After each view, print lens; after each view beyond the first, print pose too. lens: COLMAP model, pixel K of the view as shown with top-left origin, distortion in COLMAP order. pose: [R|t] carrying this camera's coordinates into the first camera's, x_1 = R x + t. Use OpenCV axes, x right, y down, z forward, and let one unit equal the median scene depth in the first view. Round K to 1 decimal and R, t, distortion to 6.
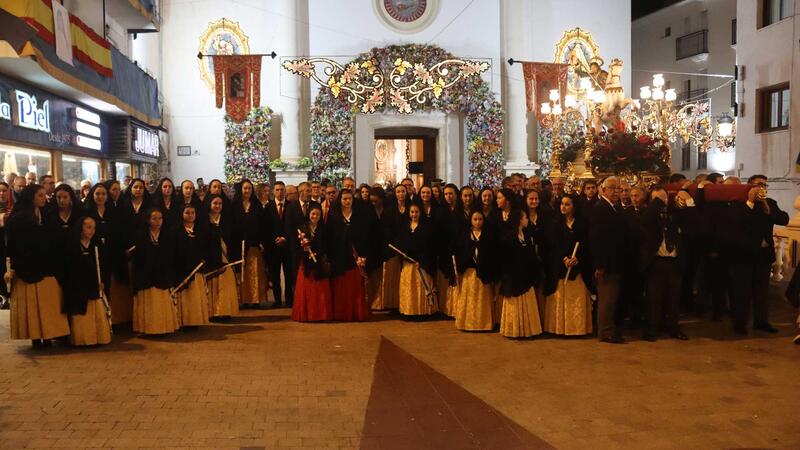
lens RADIAL K [[670.7, 0, 388.5], [0, 670.7, 231.0], [0, 0, 1]] dist [-0.182413, 0.204005]
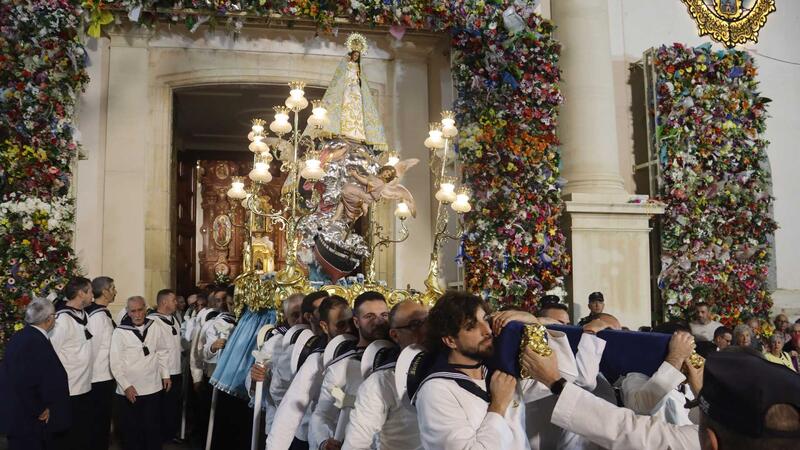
lens RADIAL K [[670.7, 0, 388.5], [0, 670.7, 231.0], [0, 0, 1]] dist [-0.182413, 0.204005]
pose [[0.996011, 0.009908, 0.088673, 0.060126], [0.003326, 0.989001, -0.147874, -0.037838], [-0.089163, 0.147579, 0.985023, 0.723405]]
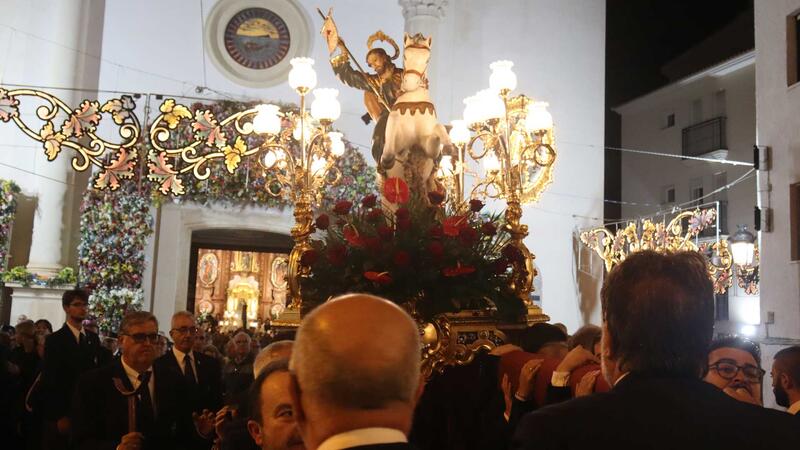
lens RADIAL K [[853.3, 0, 382.7], [0, 853.3, 202.2], [0, 0, 1]] dist [-0.018252, 0.005878]
pose [[0.997113, 0.061179, 0.044969, 0.128162], [-0.050488, 0.976581, -0.209140, -0.019878], [-0.056711, 0.206266, 0.976851, 0.206778]]
